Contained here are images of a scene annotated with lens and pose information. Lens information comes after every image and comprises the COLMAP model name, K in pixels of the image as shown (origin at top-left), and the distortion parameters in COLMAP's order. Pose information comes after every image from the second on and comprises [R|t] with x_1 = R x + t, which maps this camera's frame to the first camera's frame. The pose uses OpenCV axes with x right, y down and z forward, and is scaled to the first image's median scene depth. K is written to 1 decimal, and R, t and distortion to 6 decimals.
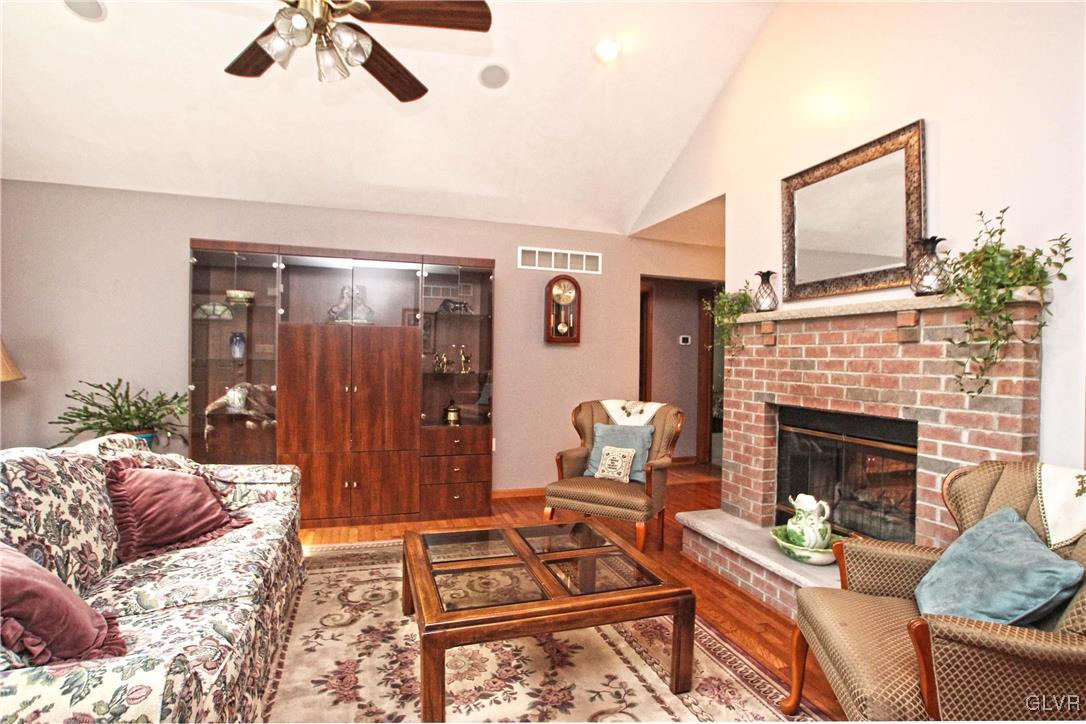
lens RADIAL K [[537.2, 0, 555.9], [0, 537.2, 356.0], [0, 0, 1]] dist [-0.073310, 0.029479]
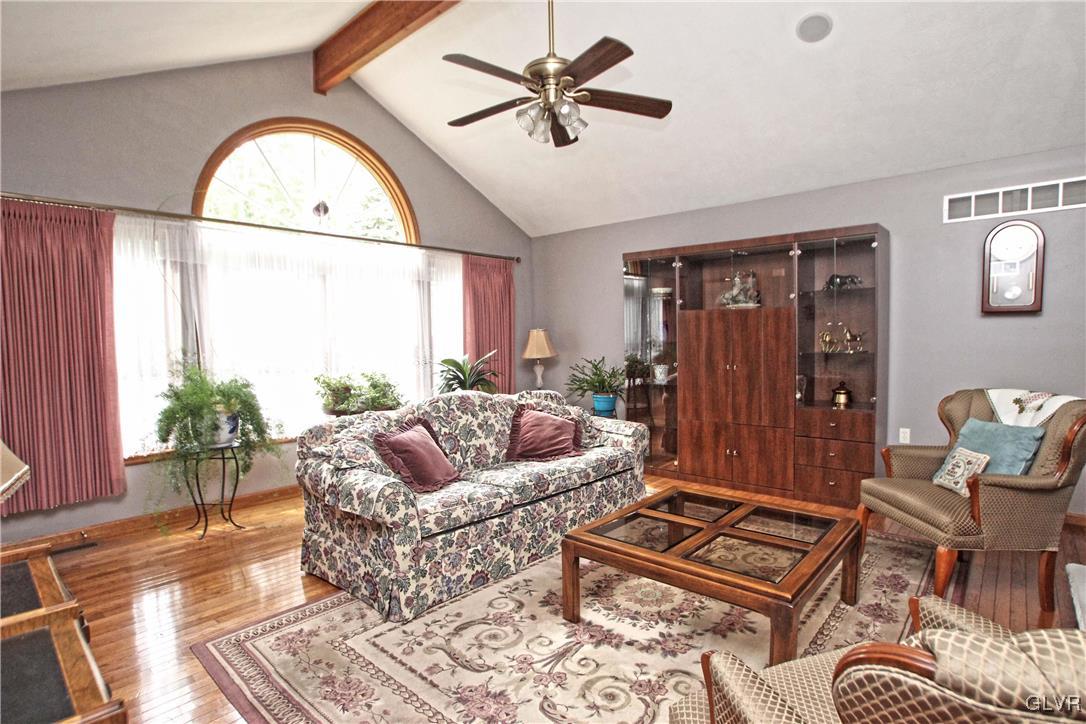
lens RADIAL K [[544.0, 0, 570.9], [0, 544.0, 362.7], [0, 0, 1]] dist [-0.066686, 0.025340]
pose [[0.523703, 0.015522, -0.851759, 0.531153], [0.024140, 0.999162, 0.033050, 0.010661], [0.851559, -0.037870, 0.522890, 0.160754]]
